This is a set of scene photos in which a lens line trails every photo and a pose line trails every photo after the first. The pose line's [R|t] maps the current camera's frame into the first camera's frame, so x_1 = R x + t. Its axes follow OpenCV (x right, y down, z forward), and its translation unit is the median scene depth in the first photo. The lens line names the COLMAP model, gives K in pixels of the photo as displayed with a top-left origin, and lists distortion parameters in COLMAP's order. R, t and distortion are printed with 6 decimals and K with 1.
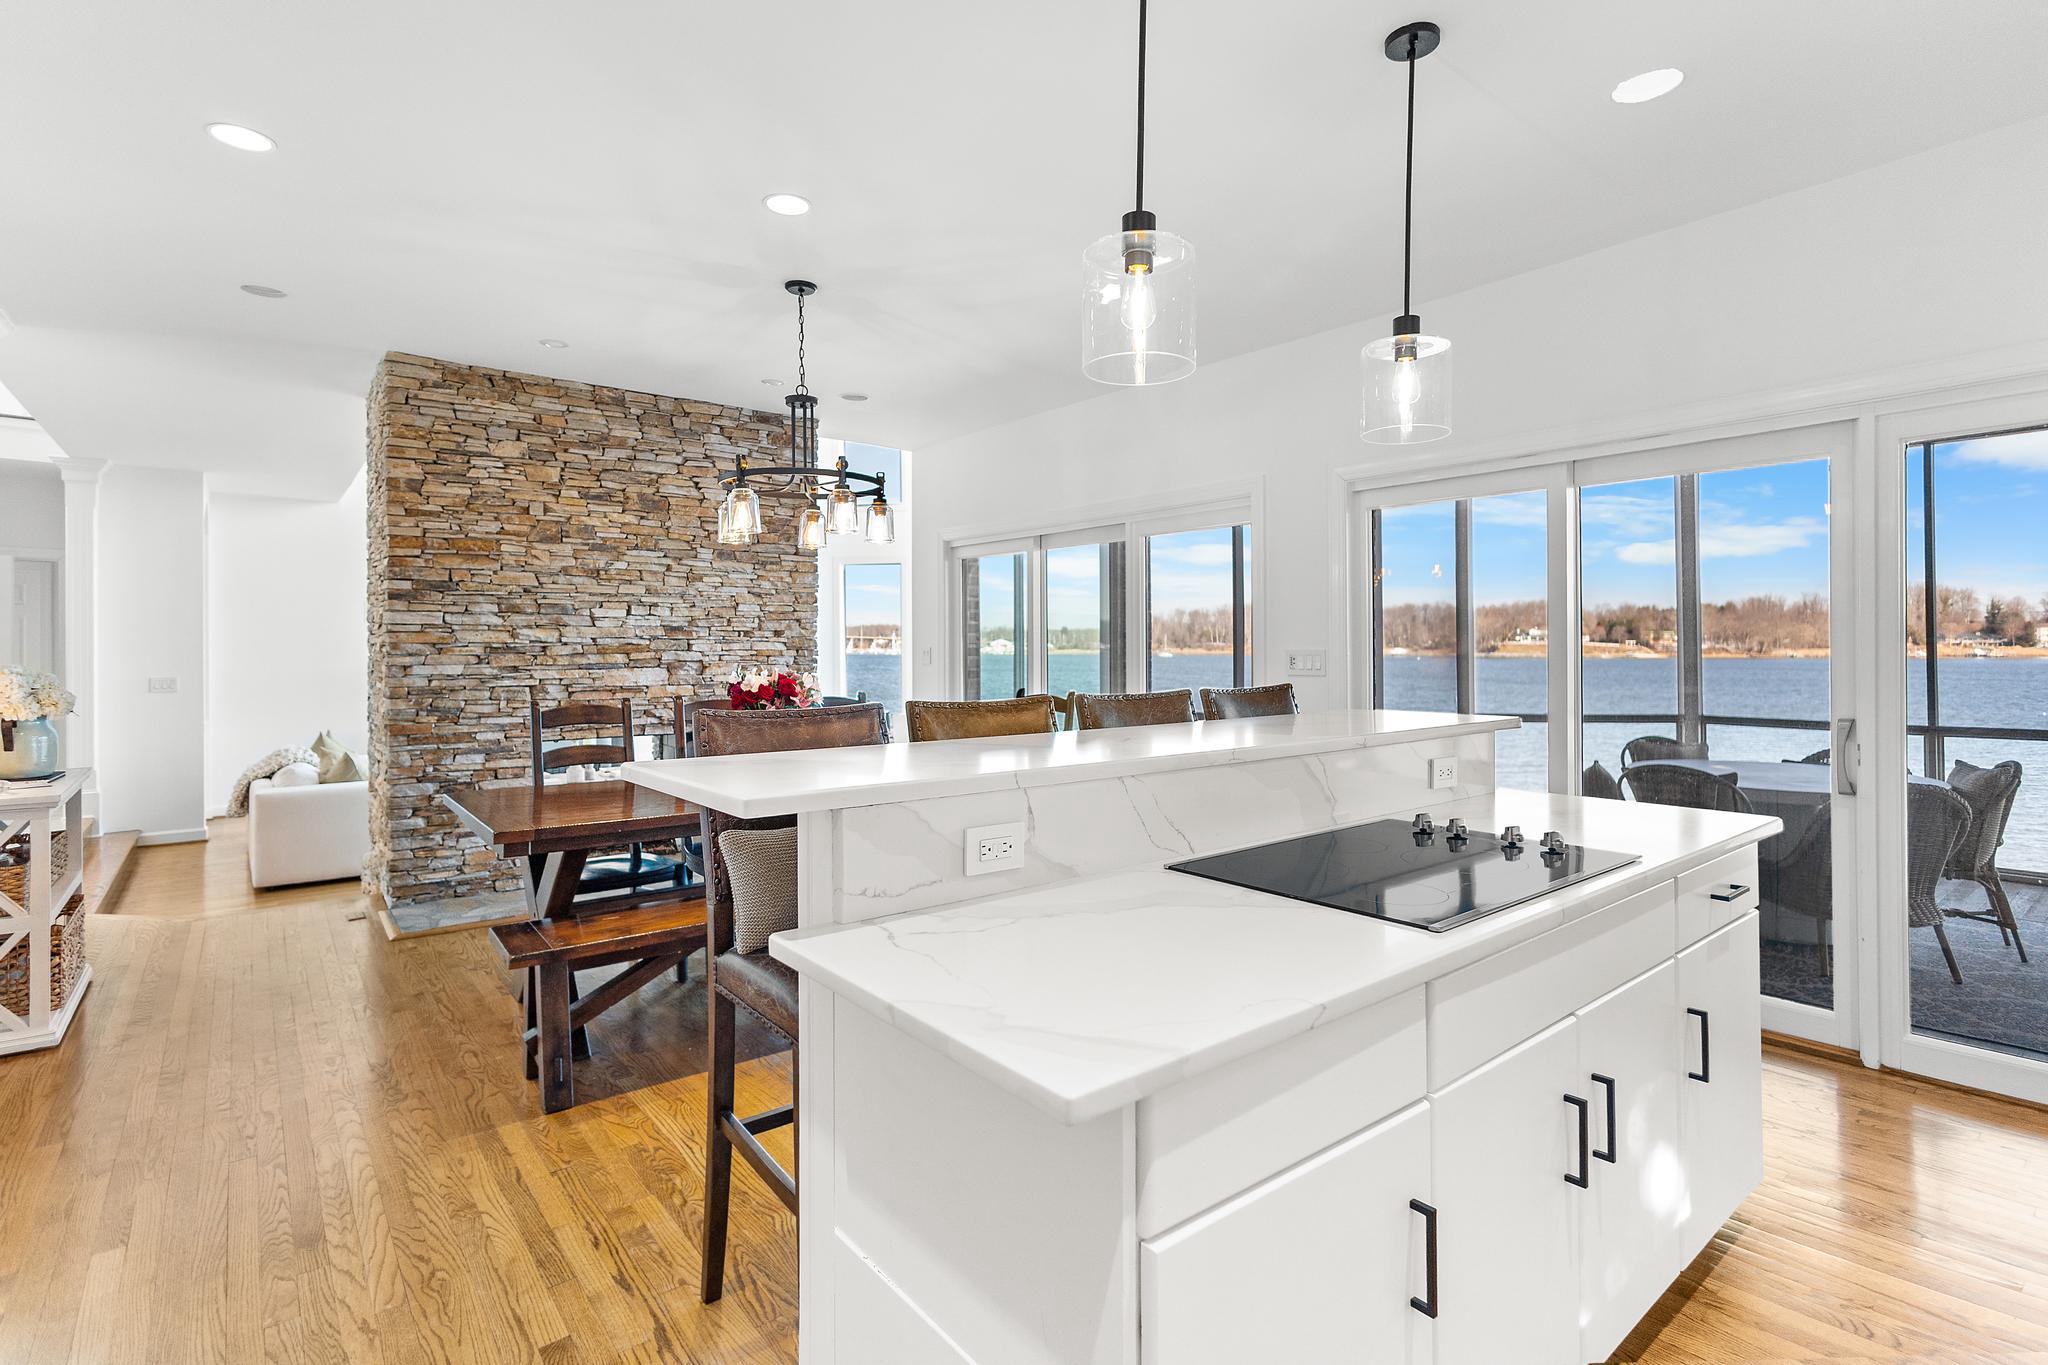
lens RADIAL K [[976.7, 0, 1036.4], [0, 976.7, 676.6], [0, 0, 1]] dist [0.000089, 0.003540]
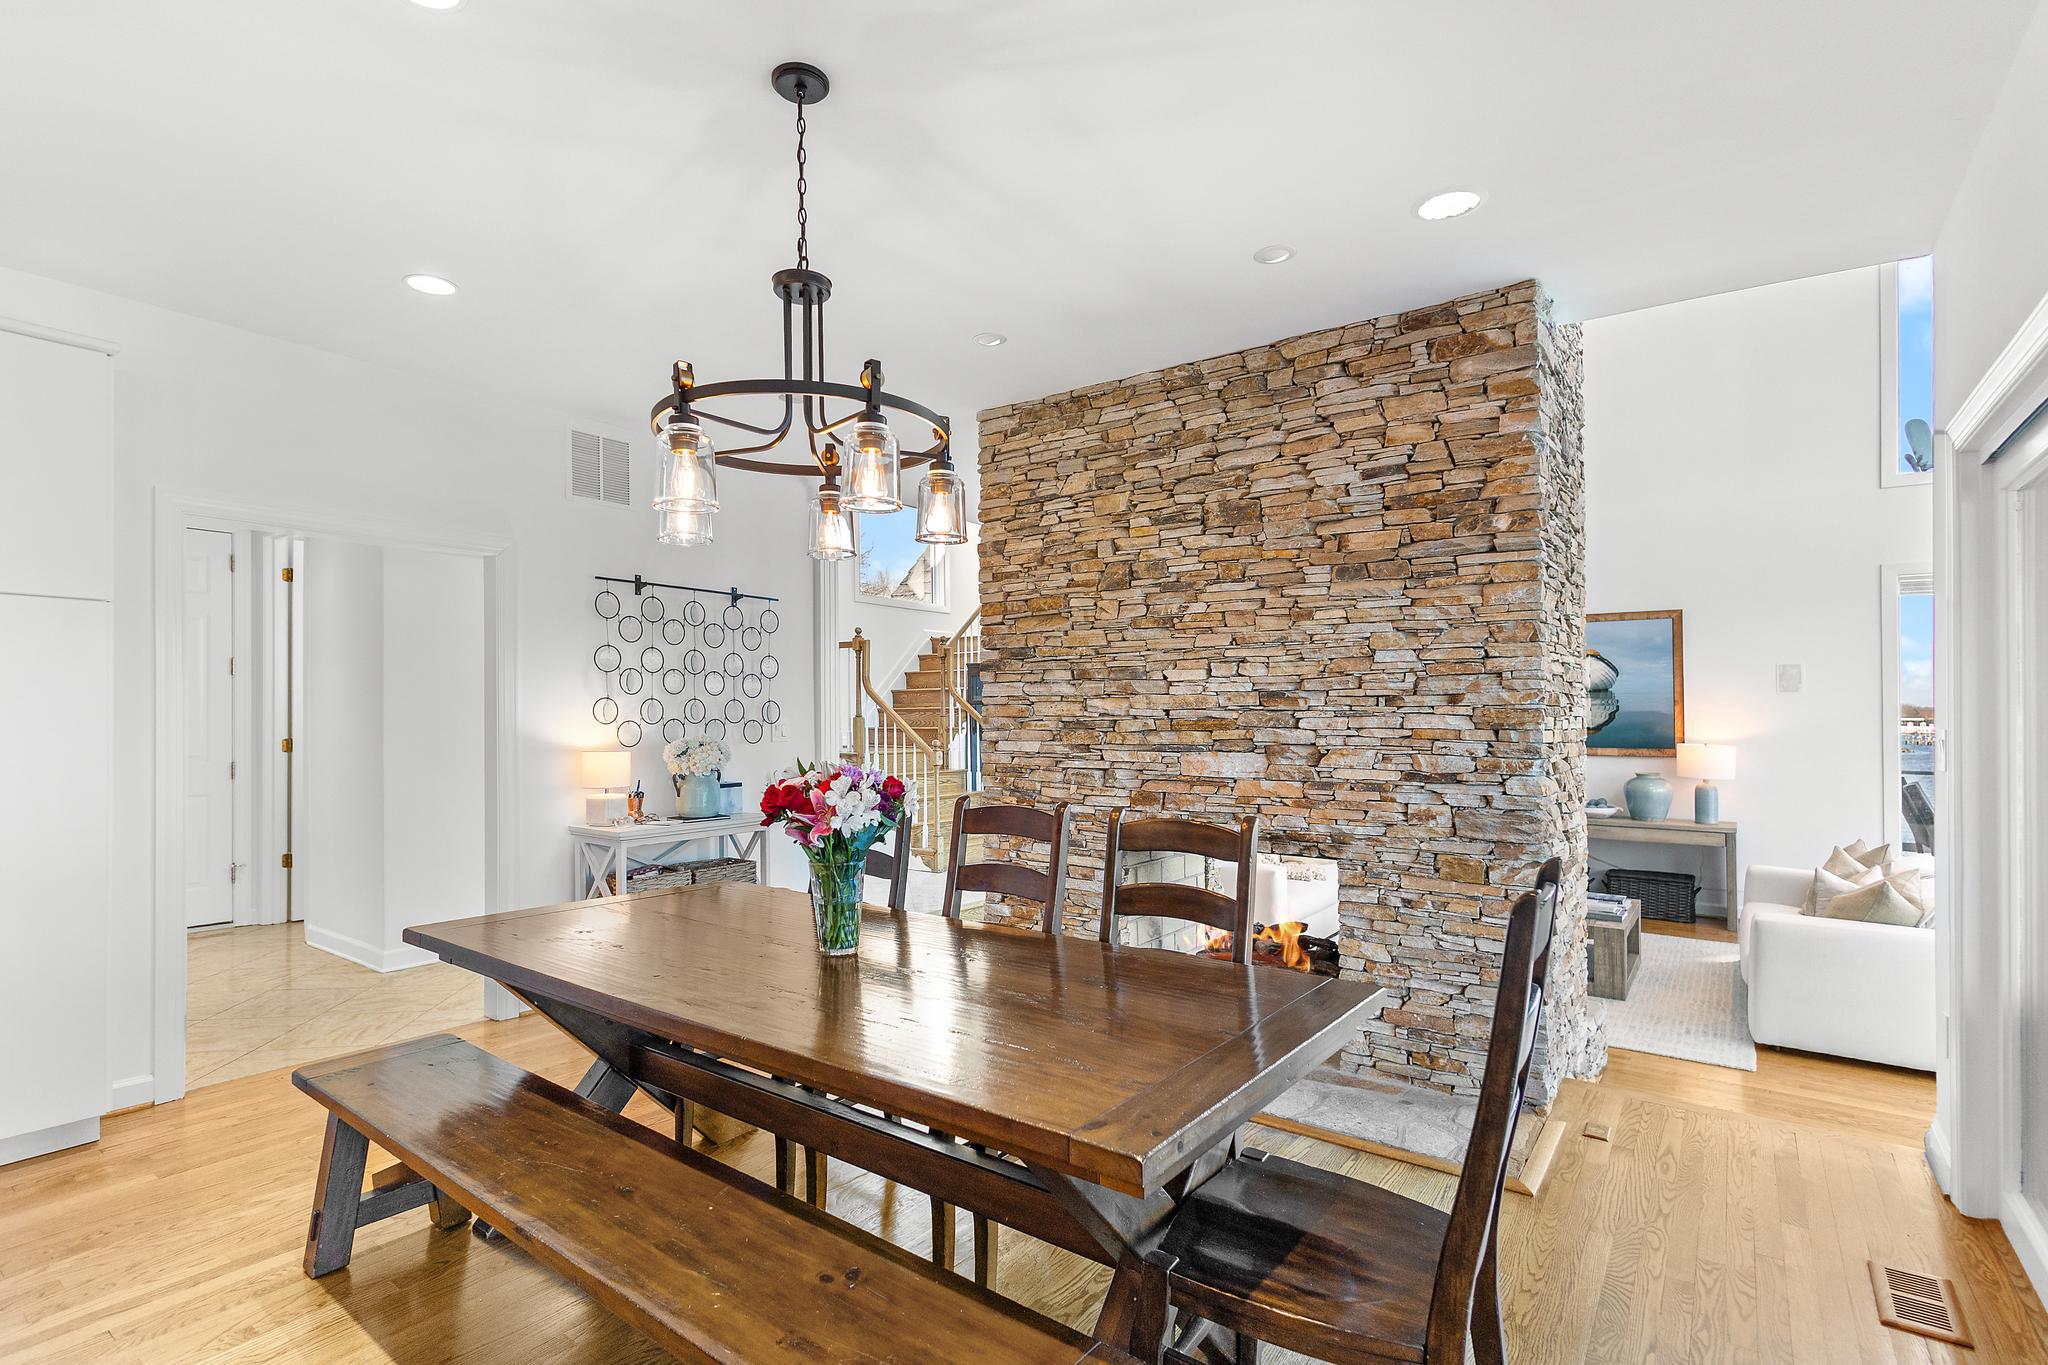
lens RADIAL K [[976.7, 0, 1007.7], [0, 976.7, 731.3], [0, 0, 1]] dist [0.000089, 0.003540]
pose [[0.237039, 0.015269, -0.971380, 0.327885], [-0.032395, 0.999445, 0.007805, -0.033878], [0.970960, 0.029618, 0.237402, 0.960167]]
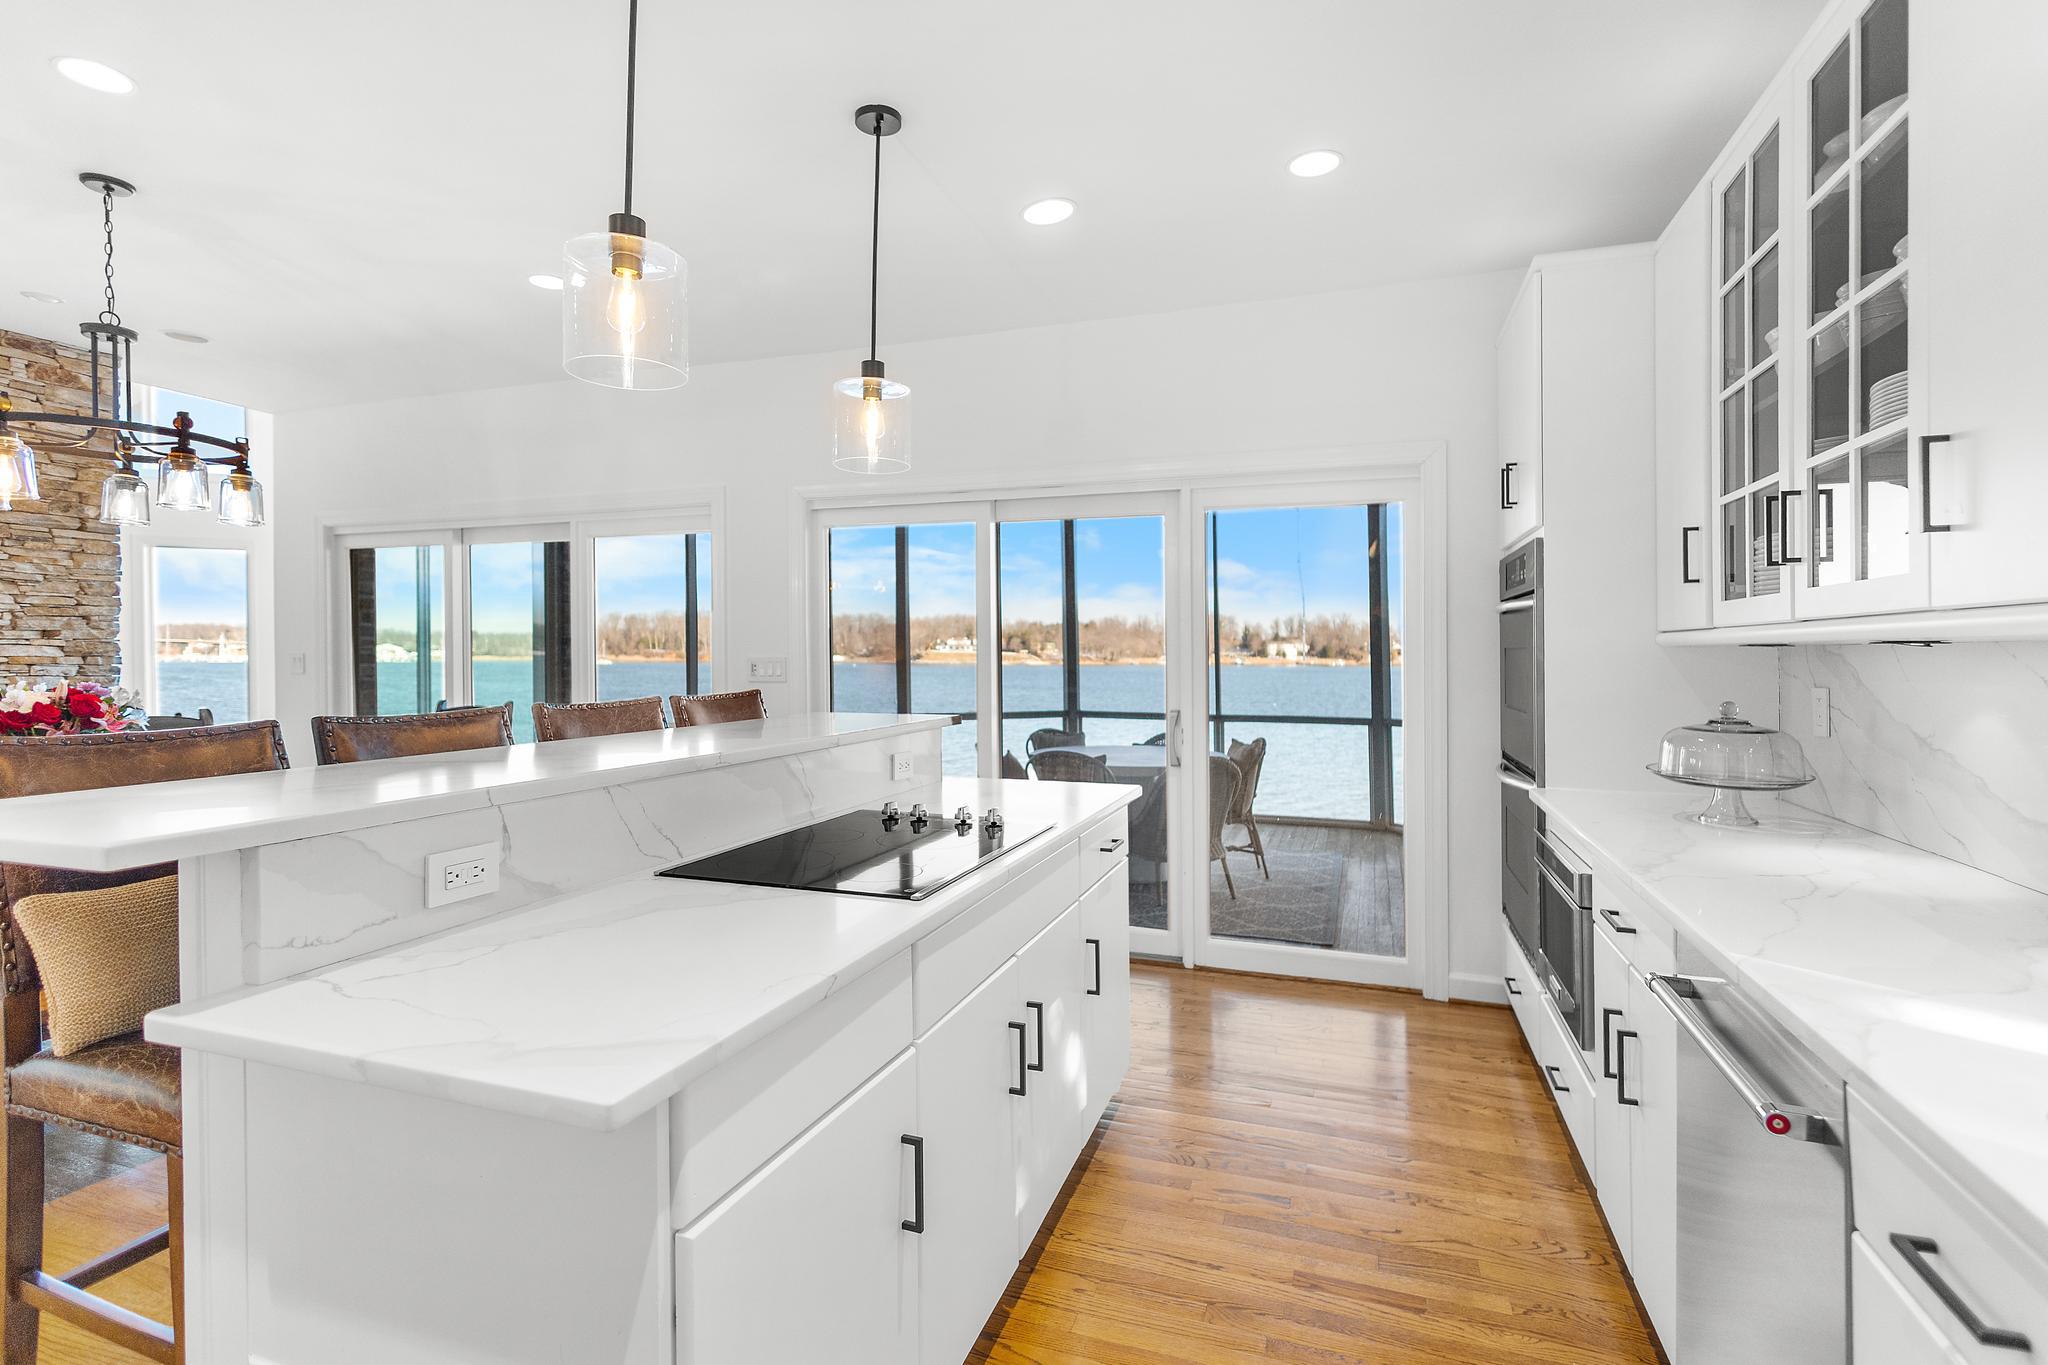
lens RADIAL K [[976.7, 0, 999.1], [0, 976.7, 677.8], [0, 0, 1]] dist [0.000089, 0.003540]
pose [[0.860988, -0.008218, 0.508559, -0.032042], [0.011691, 0.999925, -0.003635, 0.000770], [-0.508491, 0.009075, 0.861020, -0.017067]]
